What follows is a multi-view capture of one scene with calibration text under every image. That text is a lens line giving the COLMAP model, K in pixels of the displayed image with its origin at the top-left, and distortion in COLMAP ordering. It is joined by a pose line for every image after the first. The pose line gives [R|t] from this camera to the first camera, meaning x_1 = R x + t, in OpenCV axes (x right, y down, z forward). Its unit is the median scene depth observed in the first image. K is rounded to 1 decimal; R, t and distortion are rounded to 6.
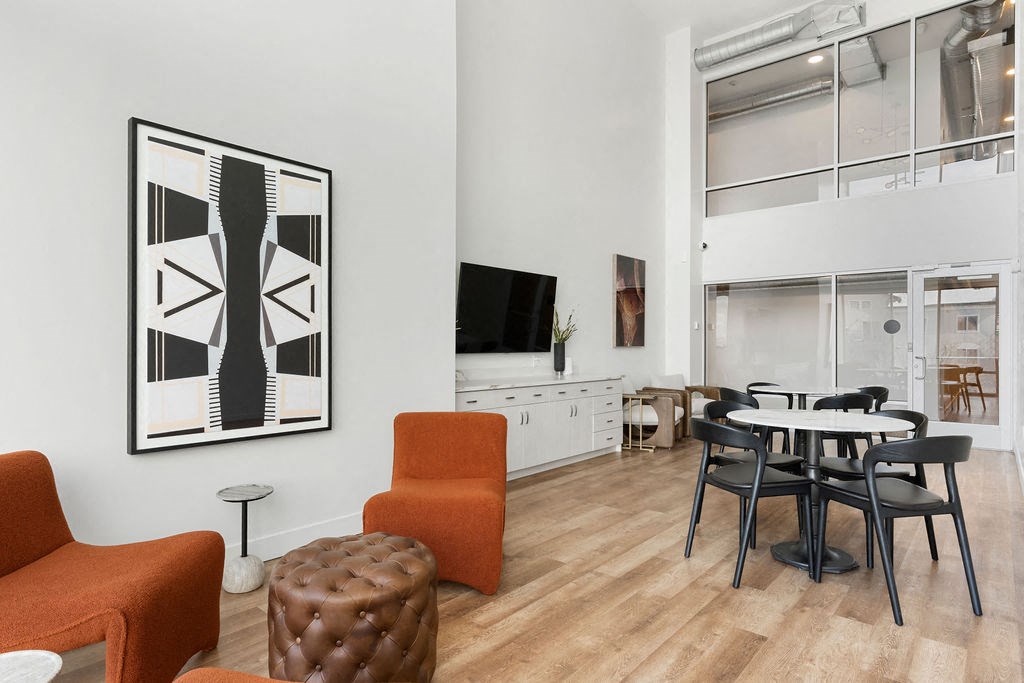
lens RADIAL K [[552.7, 0, 515.1], [0, 552.7, 346.5], [0, 0, 1]] dist [-0.009997, 0.001290]
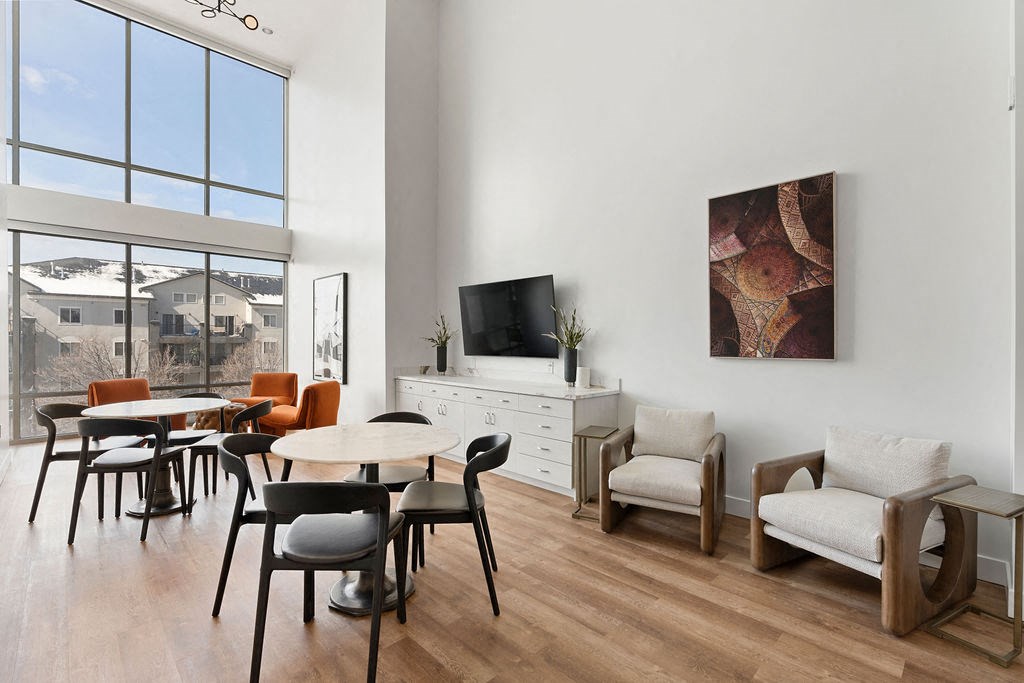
lens RADIAL K [[466.3, 0, 516.6], [0, 466.3, 337.4], [0, 0, 1]] dist [-0.007028, 0.007646]
pose [[-0.078676, -0.008820, -0.996861, 1.775822], [-0.003860, 0.999956, -0.008542, -0.039402], [0.996893, 0.003175, -0.078707, 2.138553]]
